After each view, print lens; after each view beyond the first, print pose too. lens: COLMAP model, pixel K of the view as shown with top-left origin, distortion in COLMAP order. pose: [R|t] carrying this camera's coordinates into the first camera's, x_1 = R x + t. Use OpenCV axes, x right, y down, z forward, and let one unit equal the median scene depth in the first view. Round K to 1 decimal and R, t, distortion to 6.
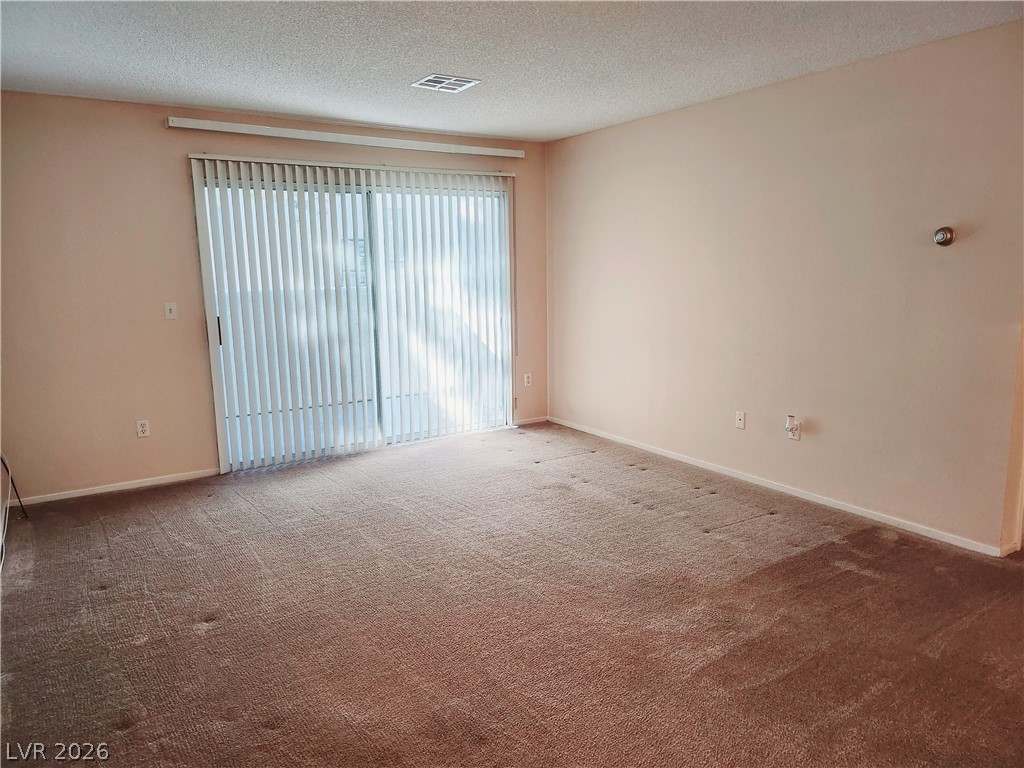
lens RADIAL K [[720.6, 0, 505.9], [0, 720.6, 392.3], [0, 0, 1]] dist [0.052807, -0.044439]
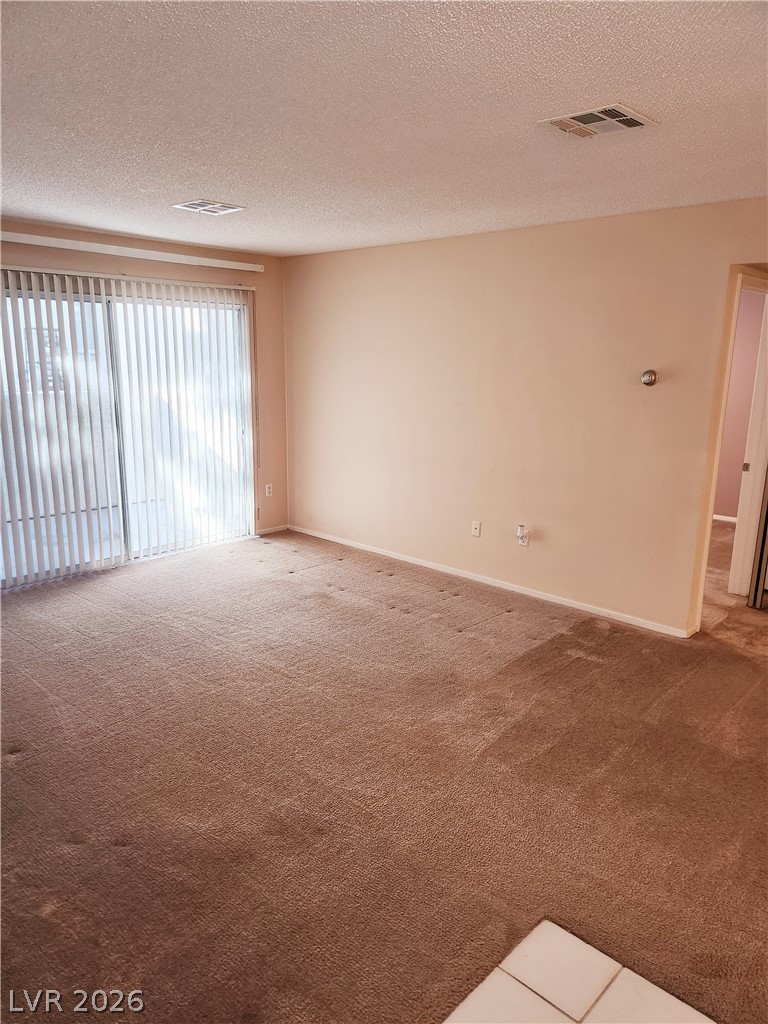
lens RADIAL K [[720.6, 0, 367.7], [0, 720.6, 529.6], [0, 0, 1]] dist [0.052807, -0.044439]
pose [[0.972469, -0.028599, 0.231270, -0.129821], [0.014329, 0.997901, 0.063149, -0.043678], [-0.232590, -0.058097, 0.970838, -0.066748]]
